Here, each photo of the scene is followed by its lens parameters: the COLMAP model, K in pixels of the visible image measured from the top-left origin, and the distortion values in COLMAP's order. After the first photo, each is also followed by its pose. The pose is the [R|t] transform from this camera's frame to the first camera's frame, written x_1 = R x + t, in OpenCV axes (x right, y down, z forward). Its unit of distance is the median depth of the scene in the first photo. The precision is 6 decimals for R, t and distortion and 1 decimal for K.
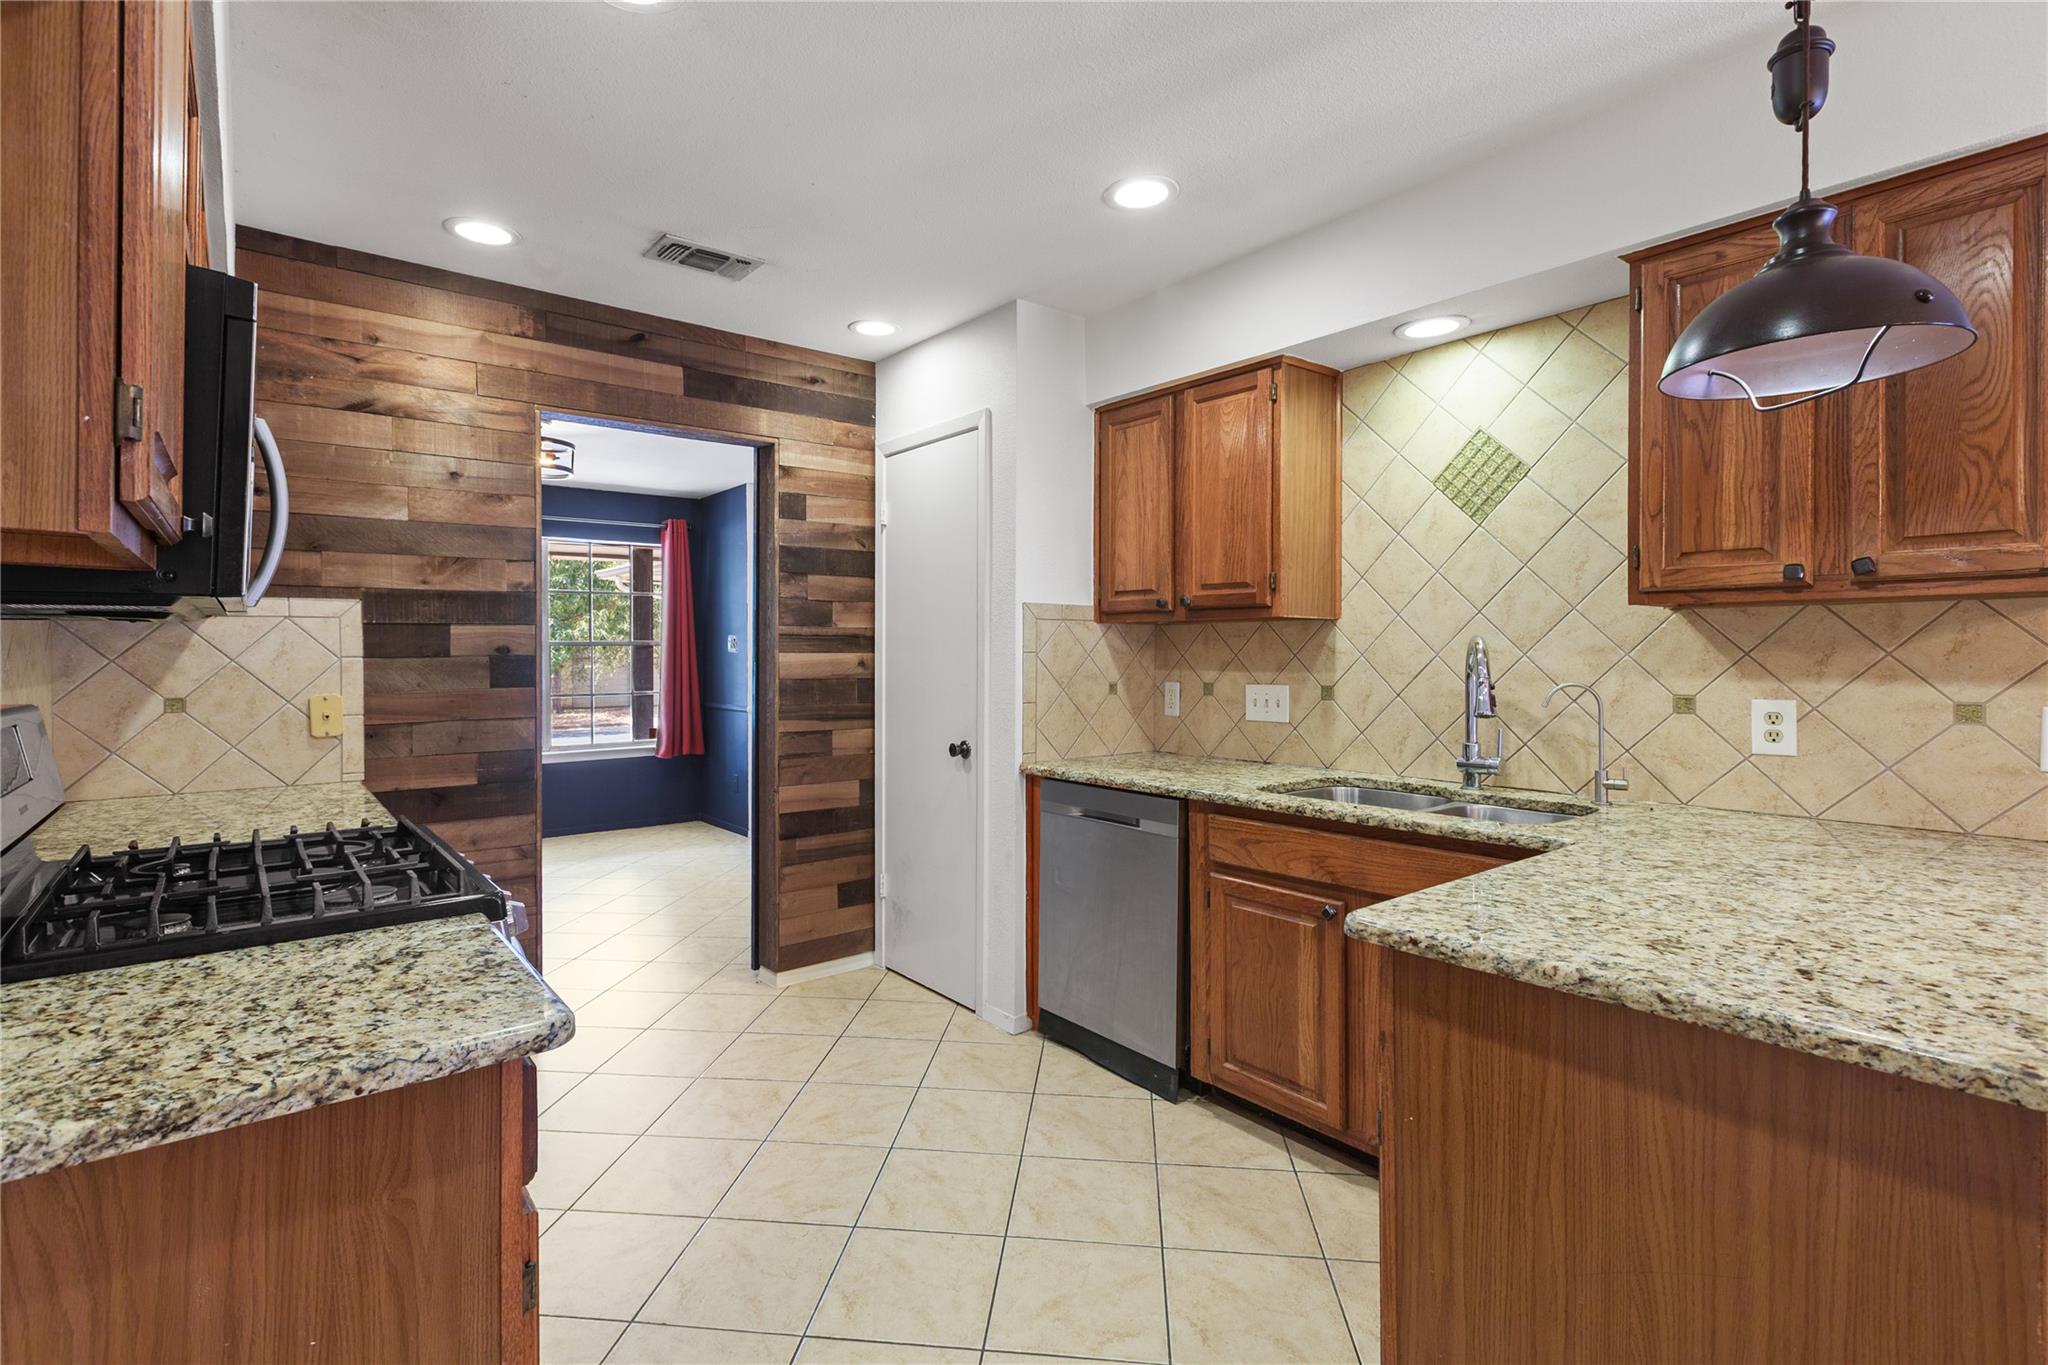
lens RADIAL K [[933.0, 0, 1033.0], [0, 933.0, 662.3], [0, 0, 1]] dist [0.000045, -0.000267]
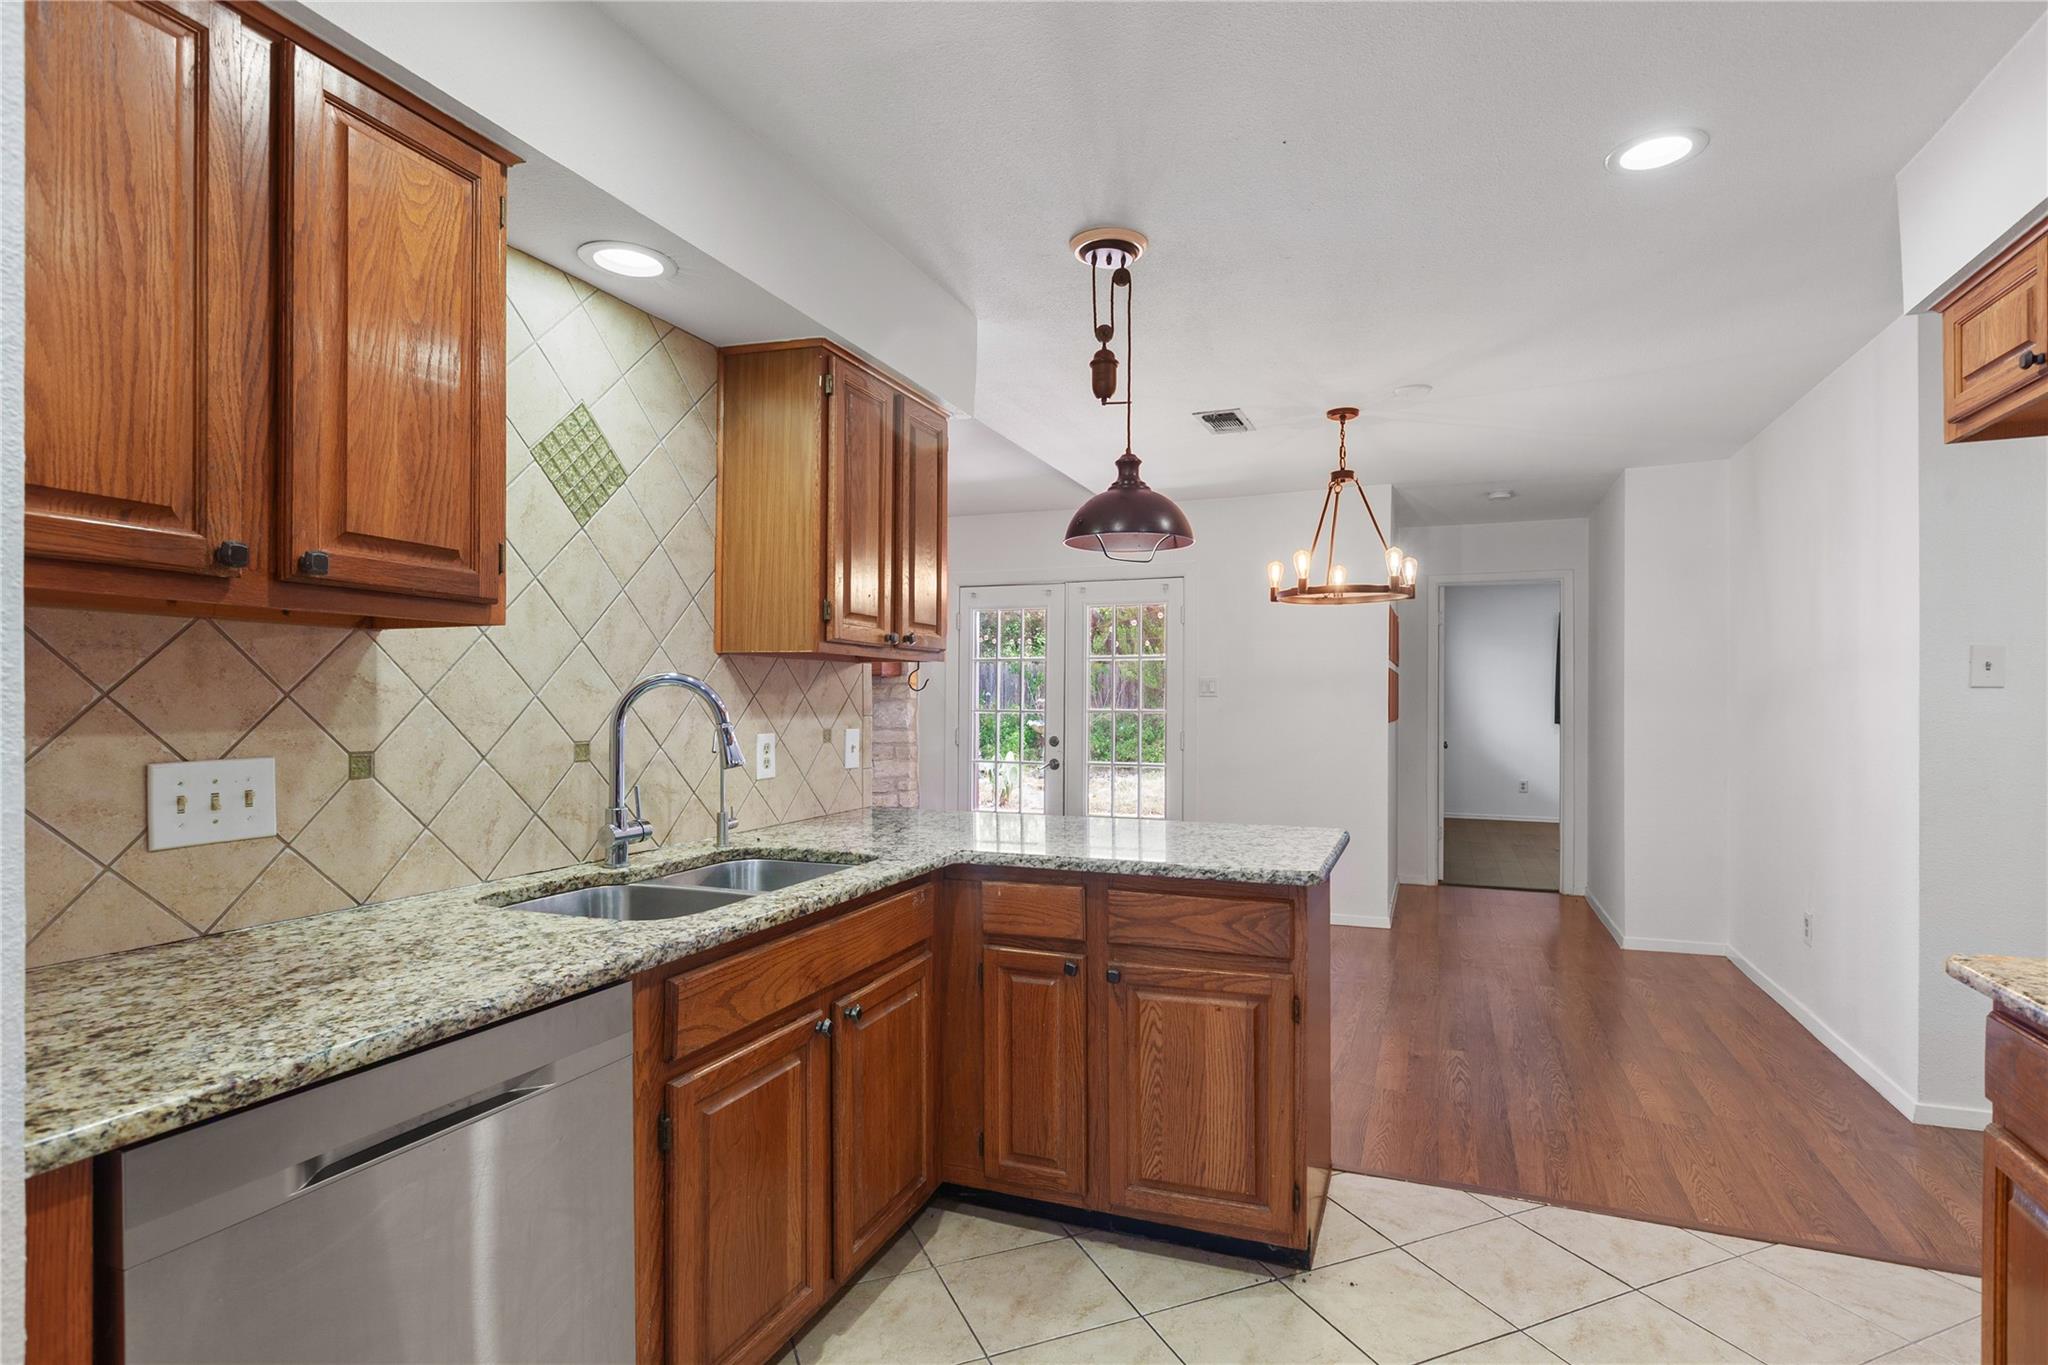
lens RADIAL K [[1025.1, 0, 1031.2], [0, 1025.1, 702.2], [0, 0, 1]] dist [-0.001973, 0.000004]
pose [[-0.469448, -0.004674, 0.882948, -0.395671], [0.003604, 0.999968, 0.007209, -0.006546], [-0.882953, 0.006567, -0.469416, 0.953266]]
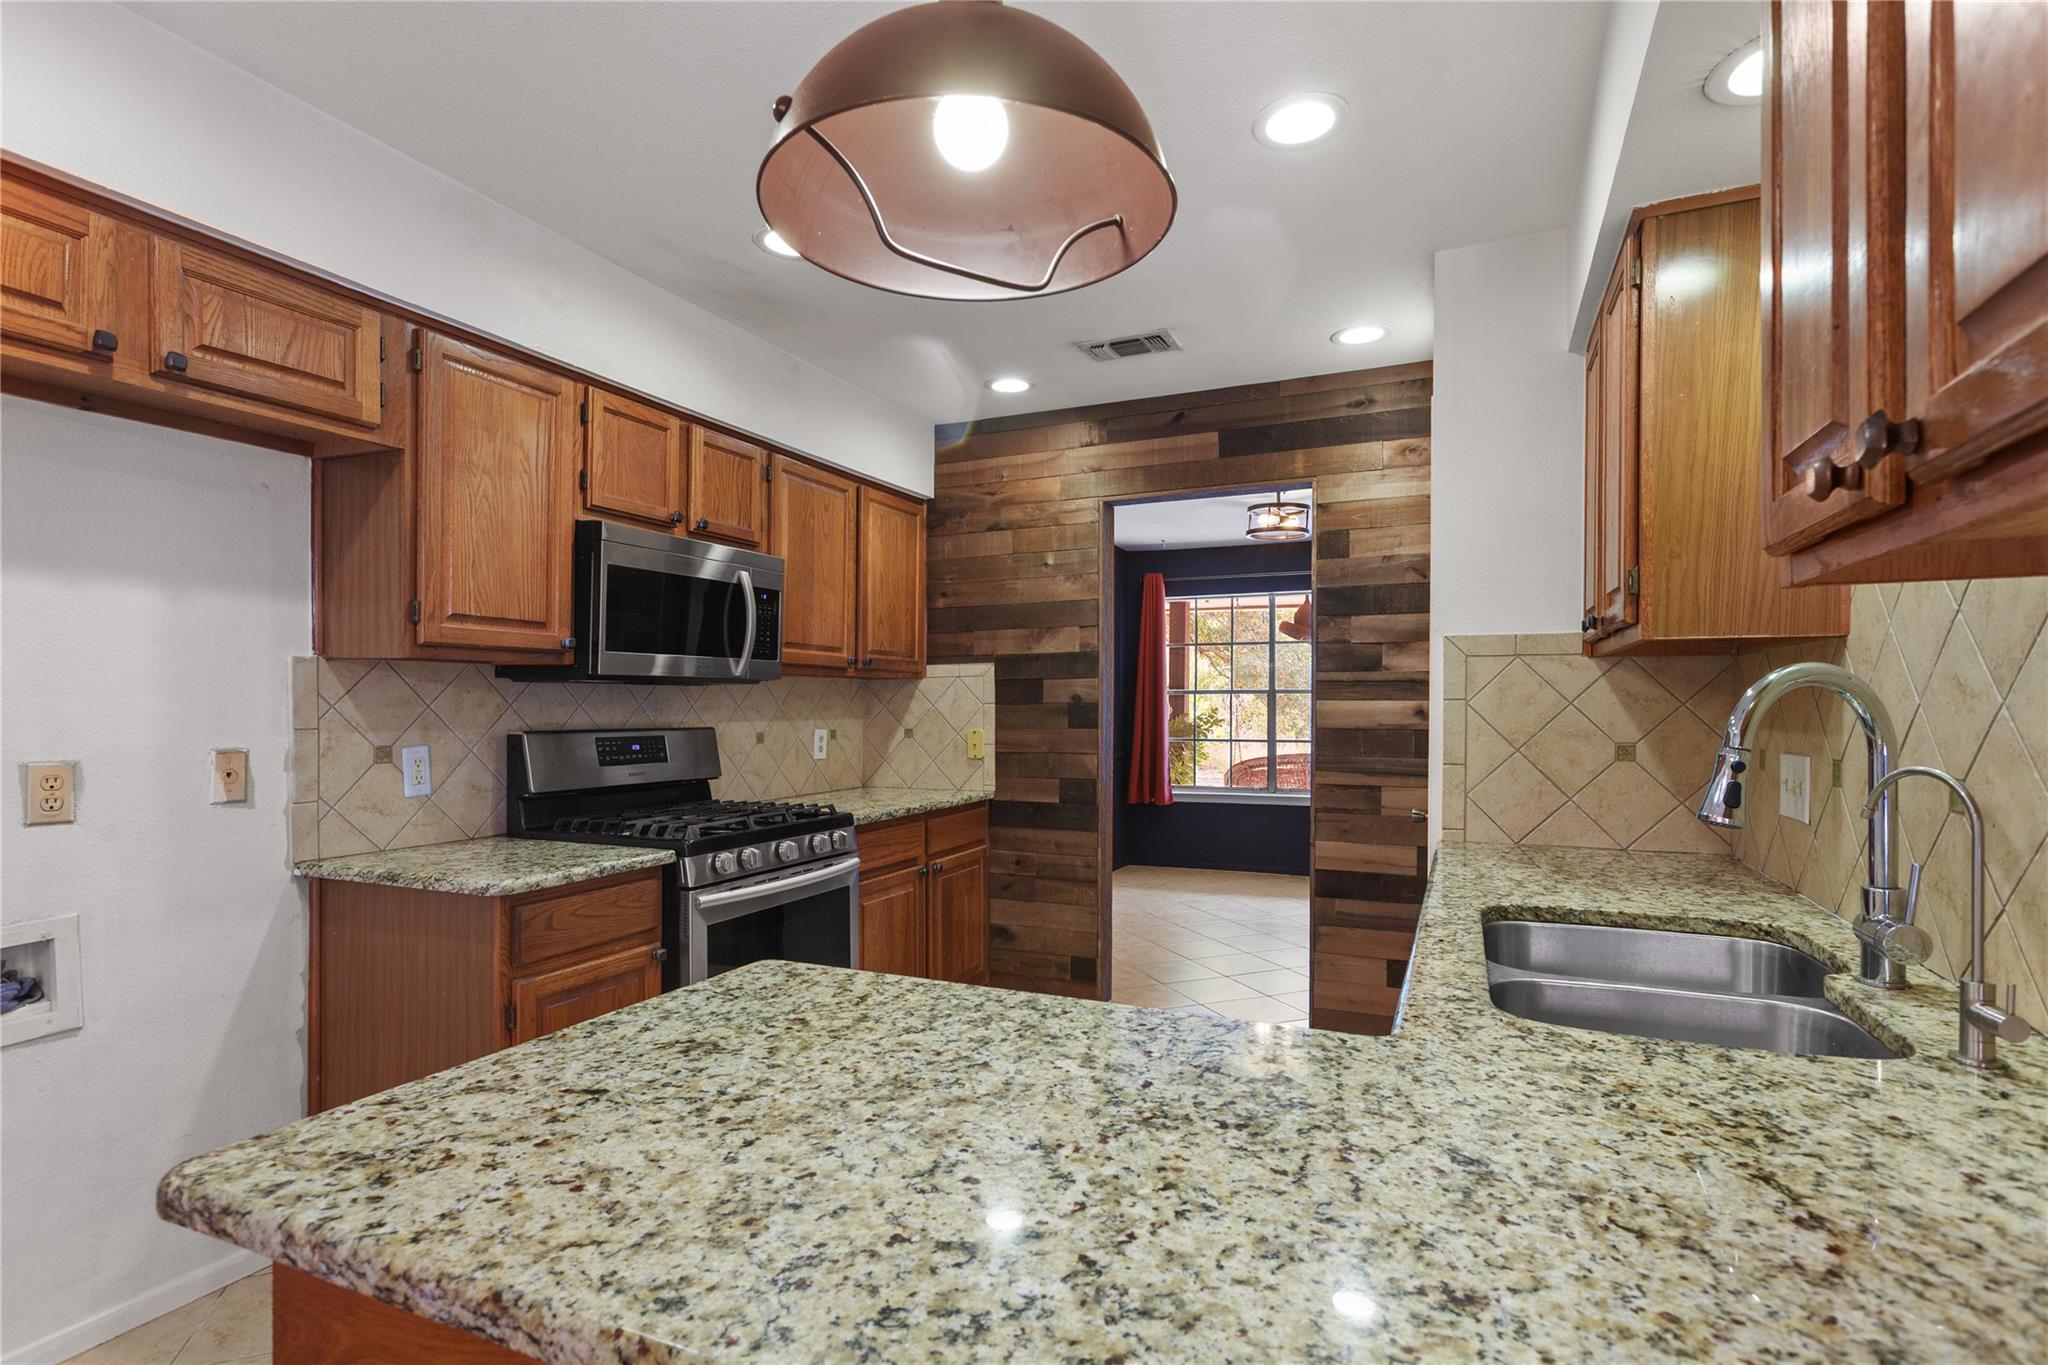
lens RADIAL K [[1025.1, 0, 1054.5], [0, 1025.1, 703.4], [0, 0, 1]] dist [-0.001973, 0.000004]
pose [[0.459500, 0.001717, -0.888176, 0.669909], [-0.007232, 0.999972, -0.001808, -0.003900], [0.888148, 0.007254, 0.459500, 0.349462]]
